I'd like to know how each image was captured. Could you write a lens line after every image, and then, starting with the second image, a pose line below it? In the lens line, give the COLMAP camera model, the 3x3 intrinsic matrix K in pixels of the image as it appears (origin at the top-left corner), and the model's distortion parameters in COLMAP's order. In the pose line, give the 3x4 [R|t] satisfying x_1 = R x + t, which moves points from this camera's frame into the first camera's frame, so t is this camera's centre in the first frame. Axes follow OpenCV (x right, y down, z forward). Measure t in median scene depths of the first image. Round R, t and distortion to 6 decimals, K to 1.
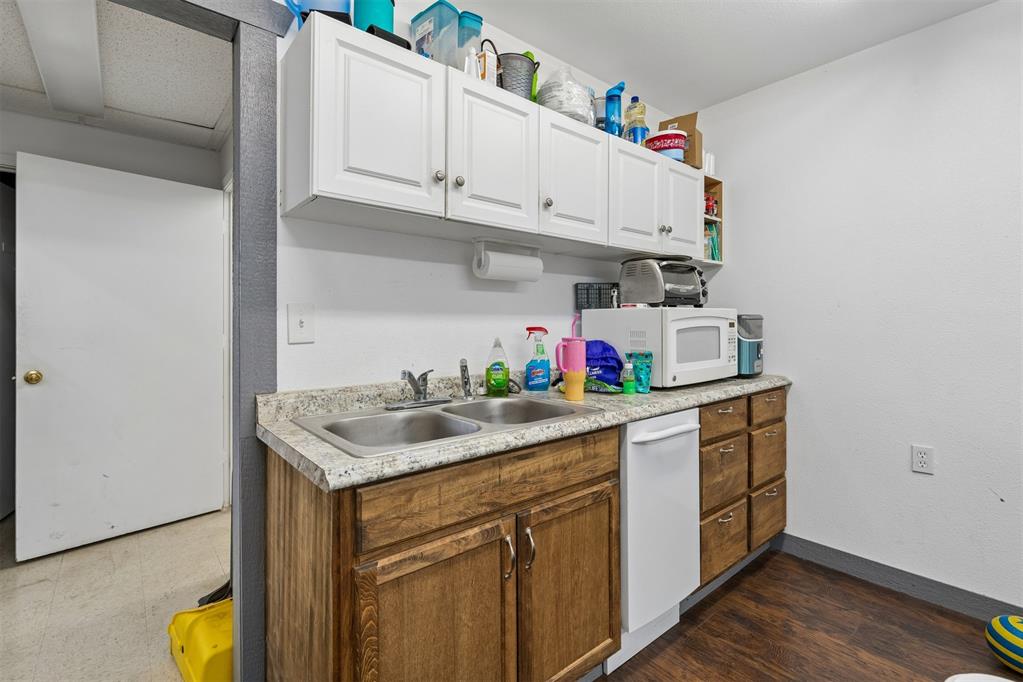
lens RADIAL K [[467.0, 0, 514.0], [0, 467.0, 332.3], [0, 0, 1]] dist [-0.001017, -0.000097]
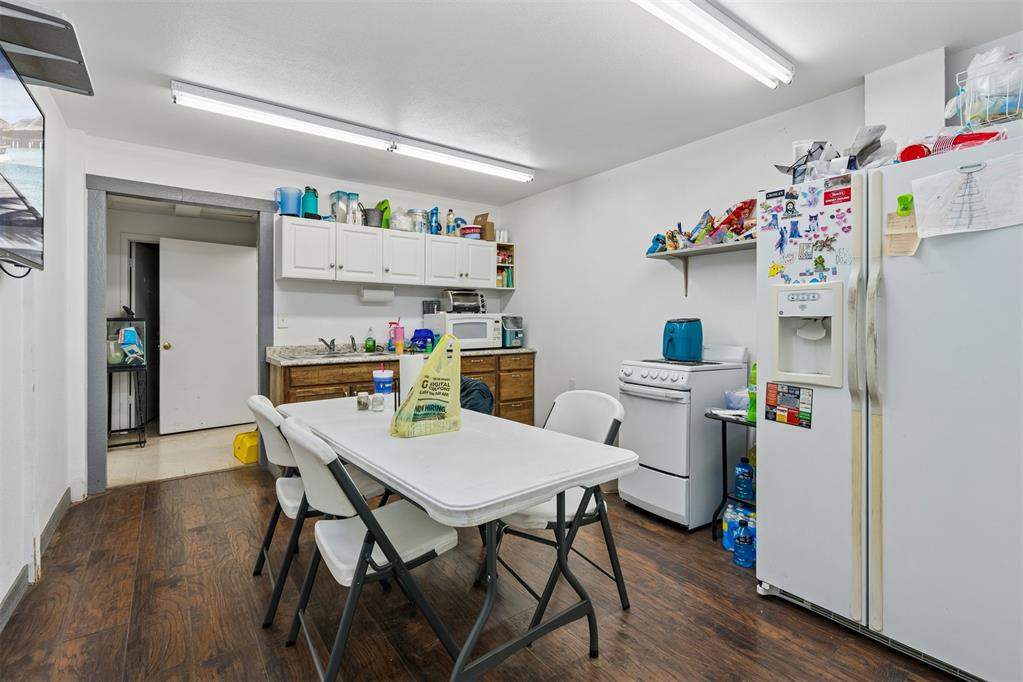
lens RADIAL K [[467.0, 0, 509.9], [0, 467.0, 333.3], [0, 0, 1]] dist [-0.001017, -0.000097]
pose [[0.997849, 0.004252, -0.065414, 0.720471], [-0.003758, 0.999964, 0.007672, 0.020697], [0.065444, -0.007410, 0.997829, -1.119031]]
